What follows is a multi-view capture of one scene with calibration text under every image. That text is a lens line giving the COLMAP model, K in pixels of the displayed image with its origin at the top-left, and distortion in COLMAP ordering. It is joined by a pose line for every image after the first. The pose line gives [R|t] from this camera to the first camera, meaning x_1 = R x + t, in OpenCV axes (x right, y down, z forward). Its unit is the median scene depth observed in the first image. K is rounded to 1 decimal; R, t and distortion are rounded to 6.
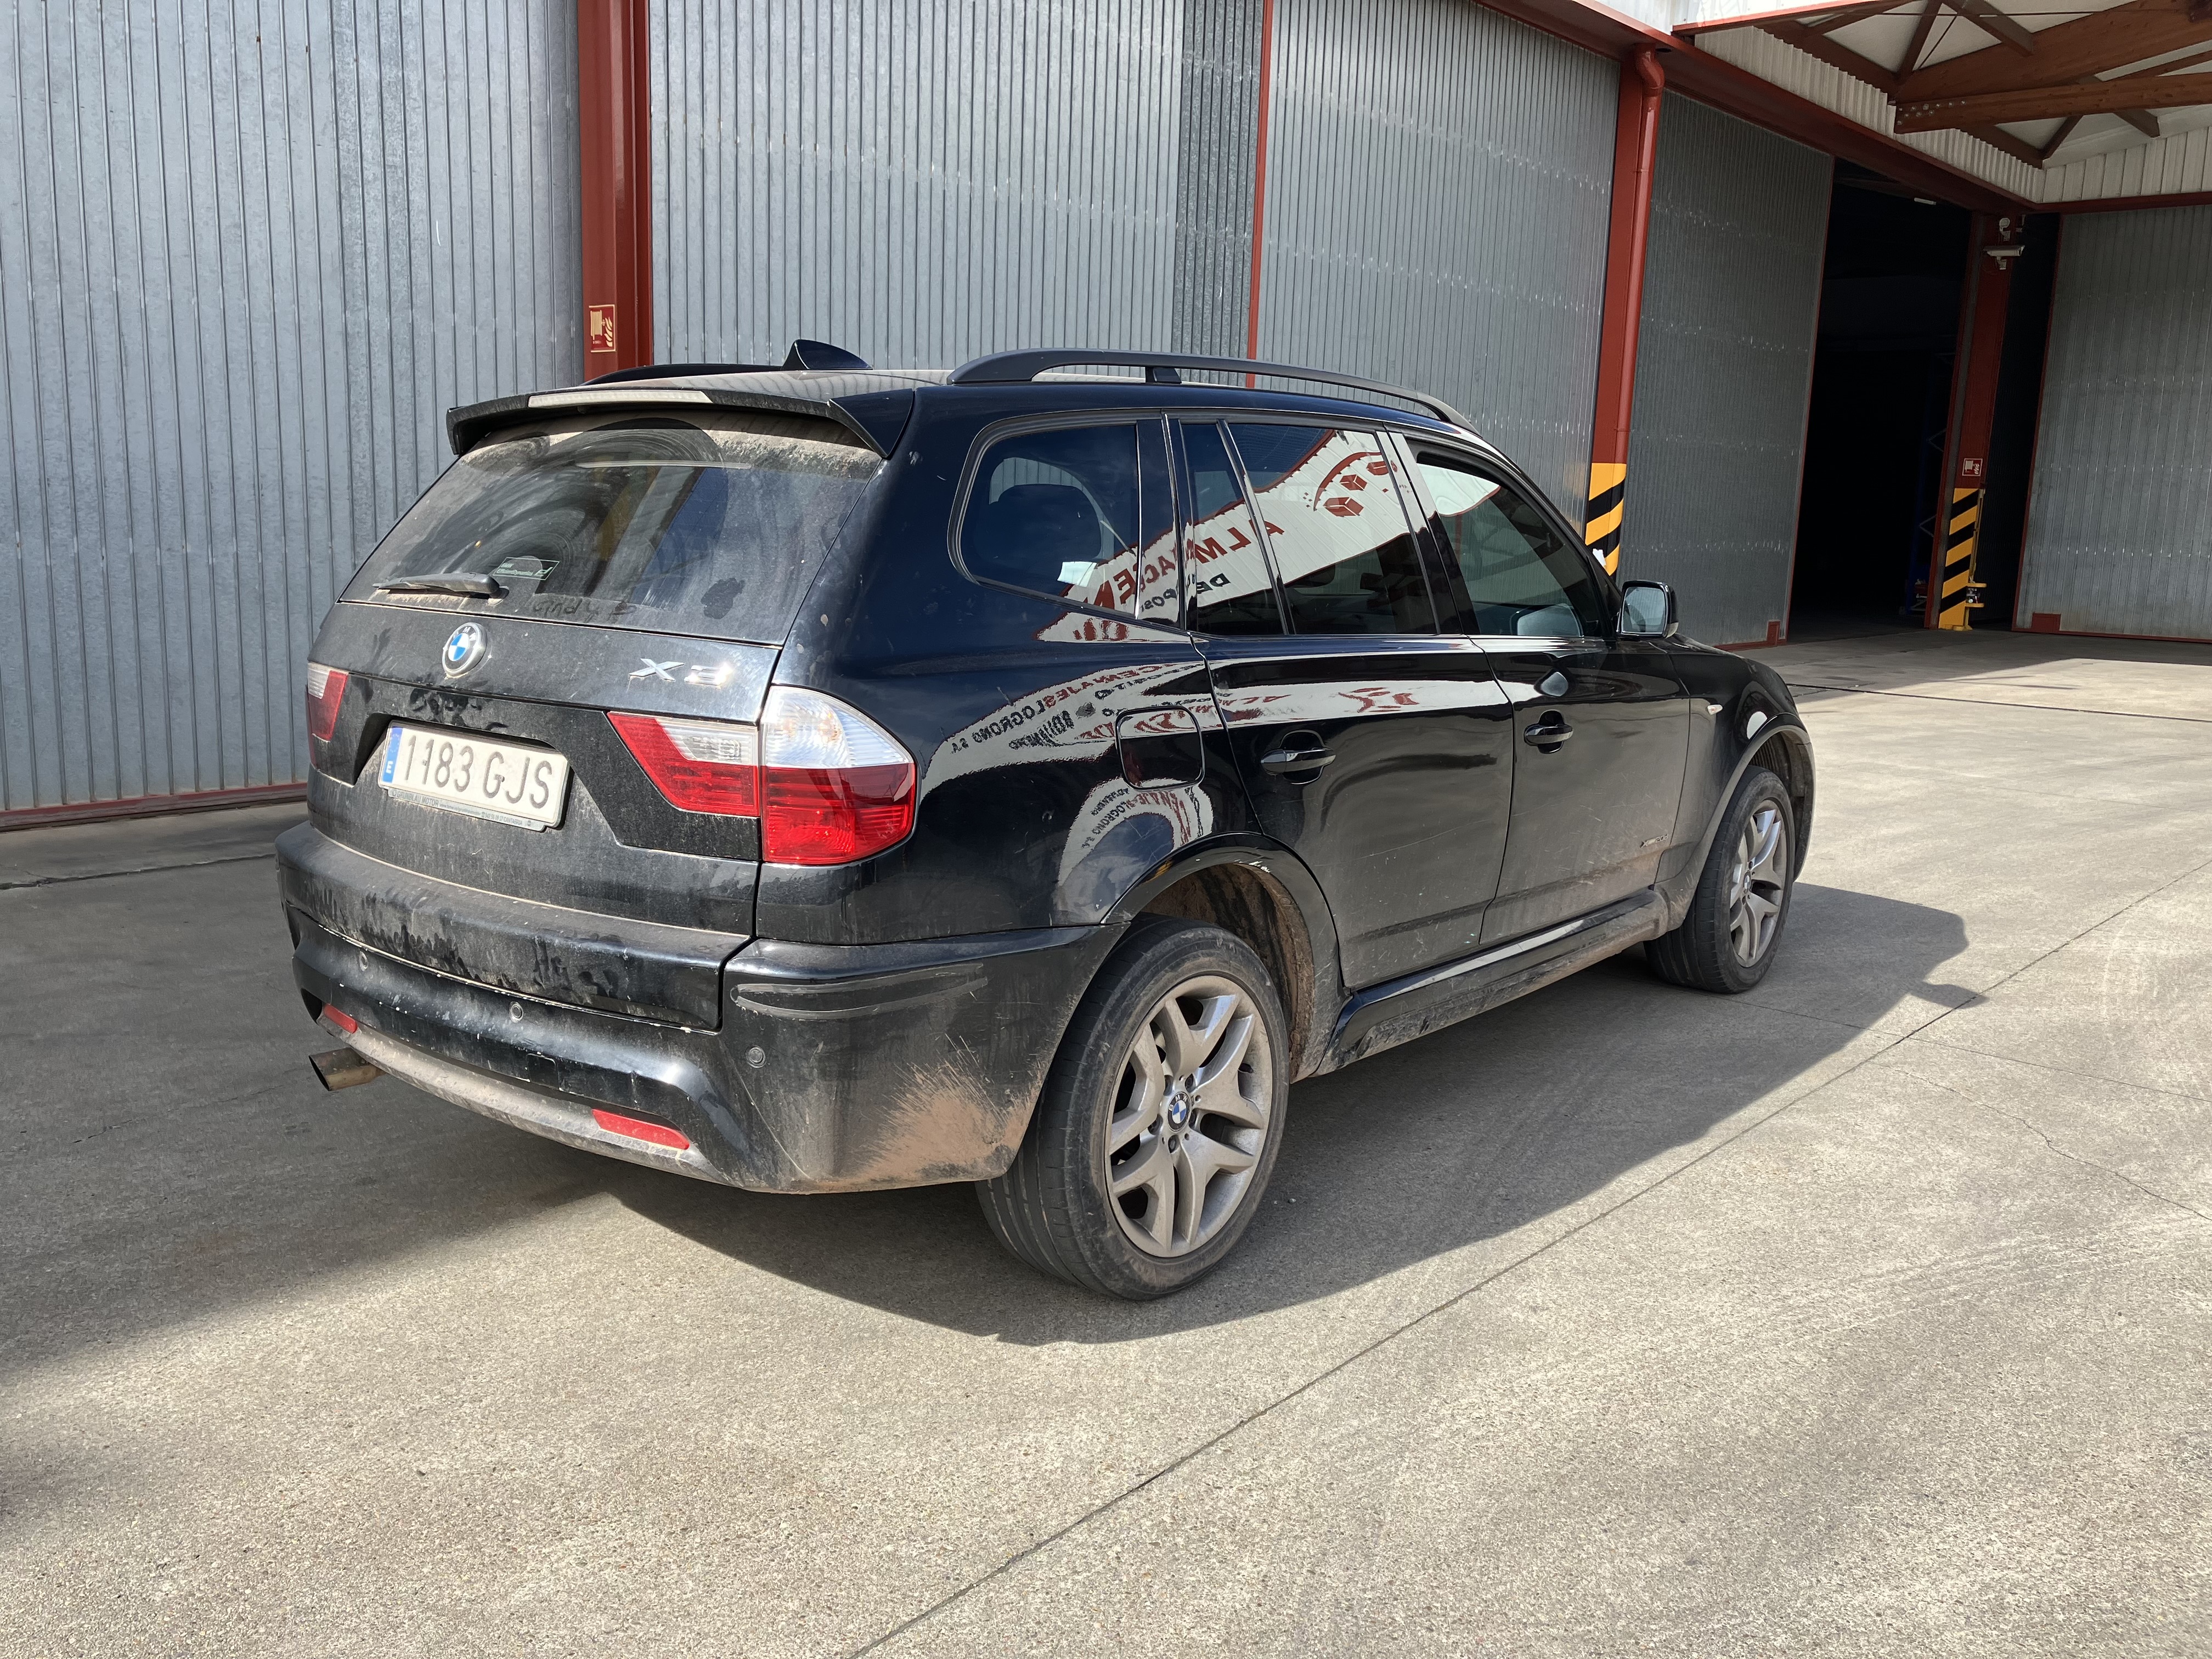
lens RADIAL K [[1839.6, 0, 1116.3], [0, 1839.6, 789.0], [0, 0, 1]] dist [0.020347, -0.003634]
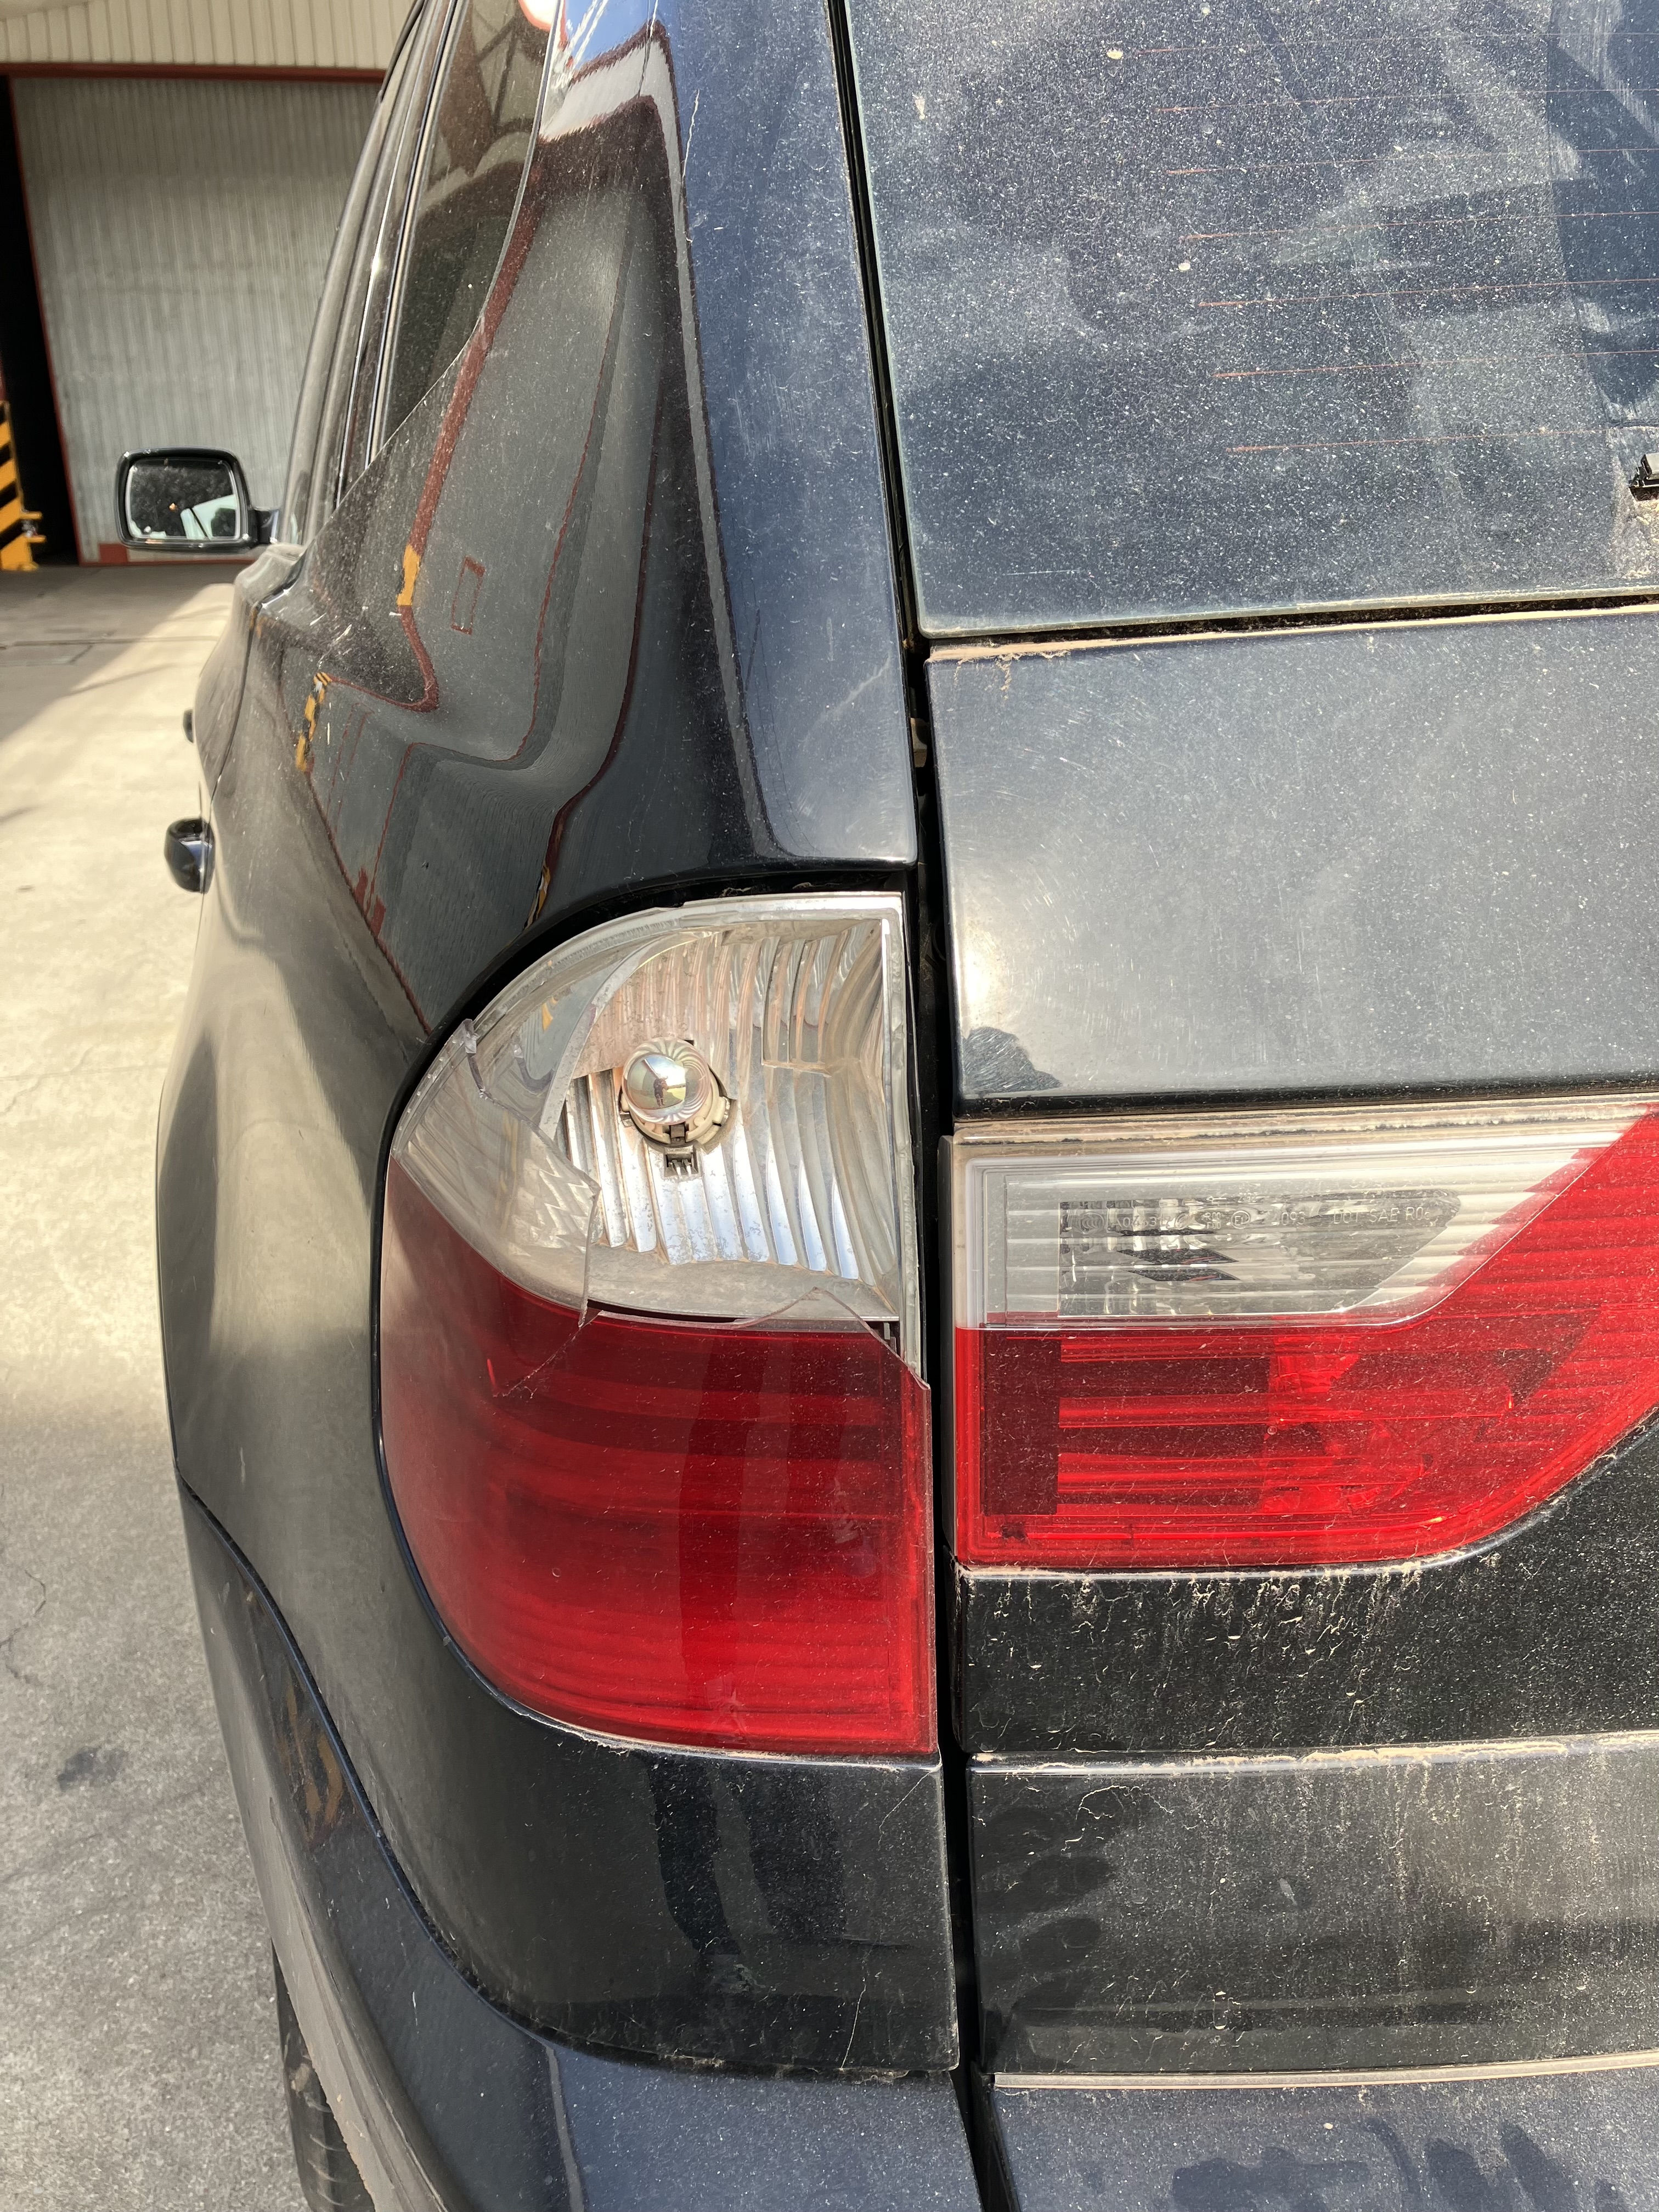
lens RADIAL K [[1823.9, 0, 865.6], [0, 1823.9, 1119.5], [0, 0, 1]] dist [0.059554, -0.090798]
pose [[0.568562, -0.314775, 0.760035, -0.587456], [0.156226, 0.948400, 0.275919, -0.116088], [-0.807670, -0.038140, 0.588400, 0.997662]]
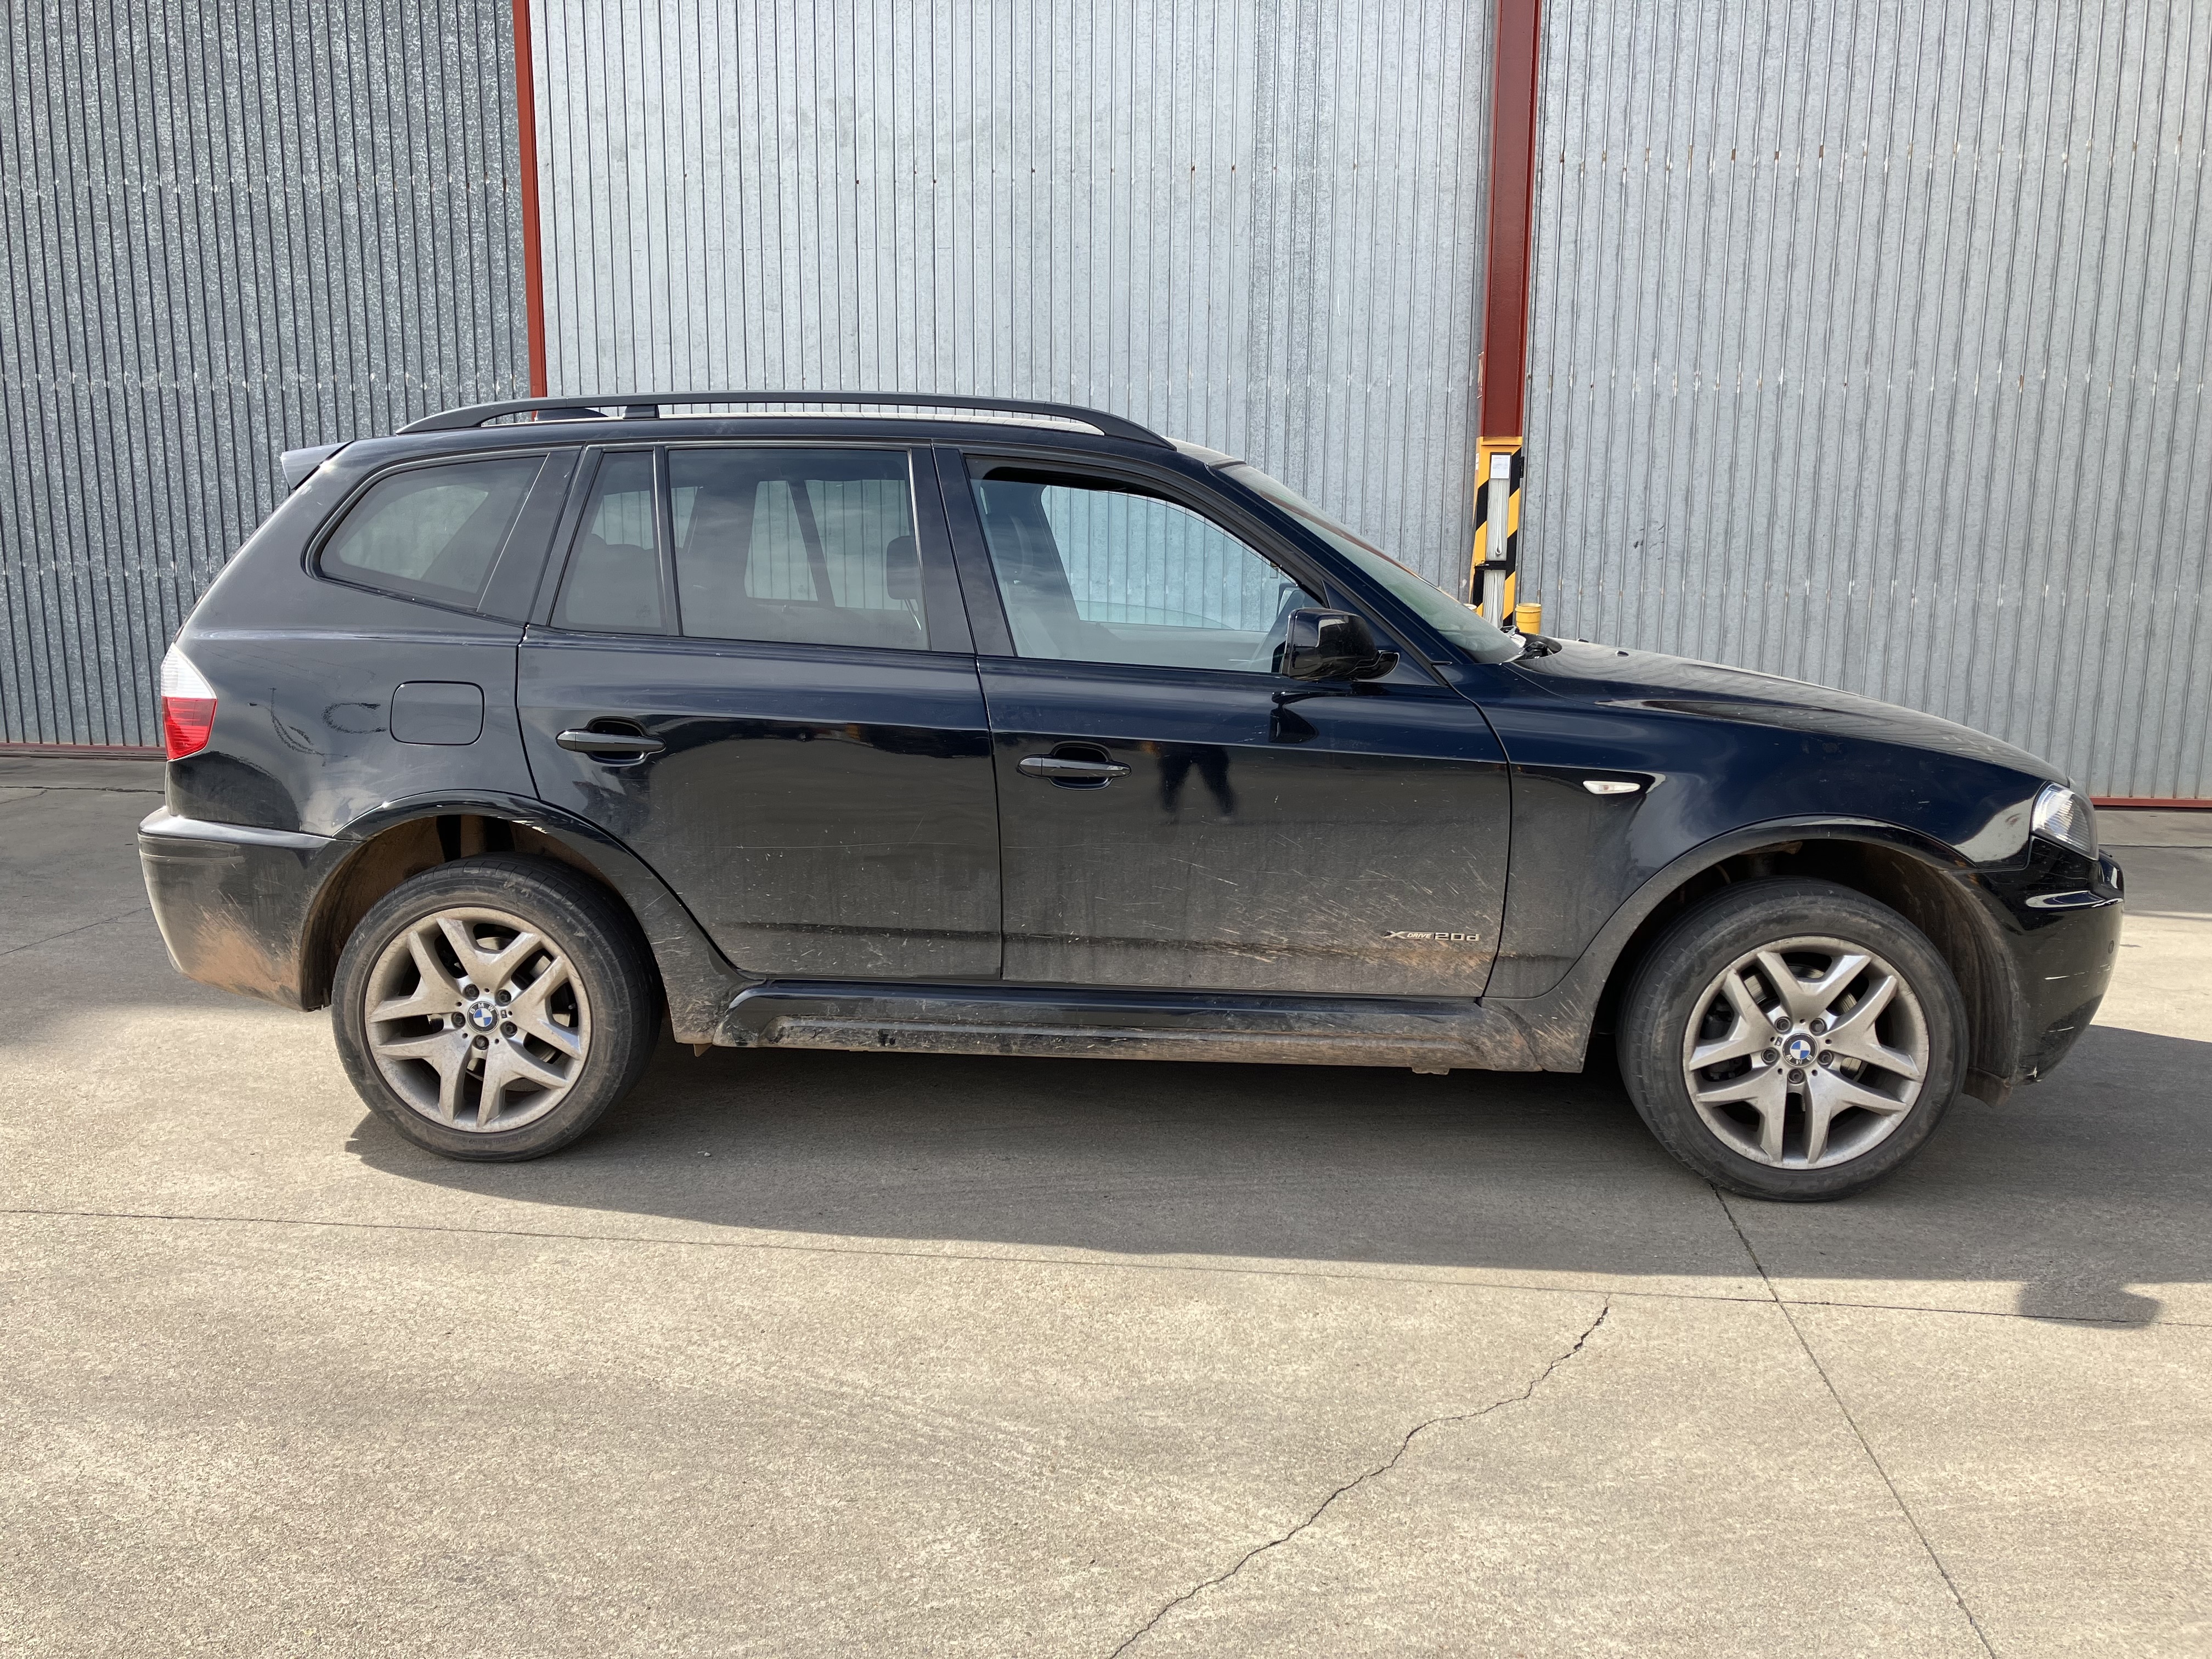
lens RADIAL K [[1836.6, 0, 1106.0], [0, 1836.6, 829.5], [0, 0, 1]] dist [0.009554, -0.003134]
pose [[0.572994, 0.115670, -0.811356, 1.277212], [-0.121497, 0.991040, 0.055483, -0.068030], [0.810503, 0.066786, 0.581914, 0.629001]]
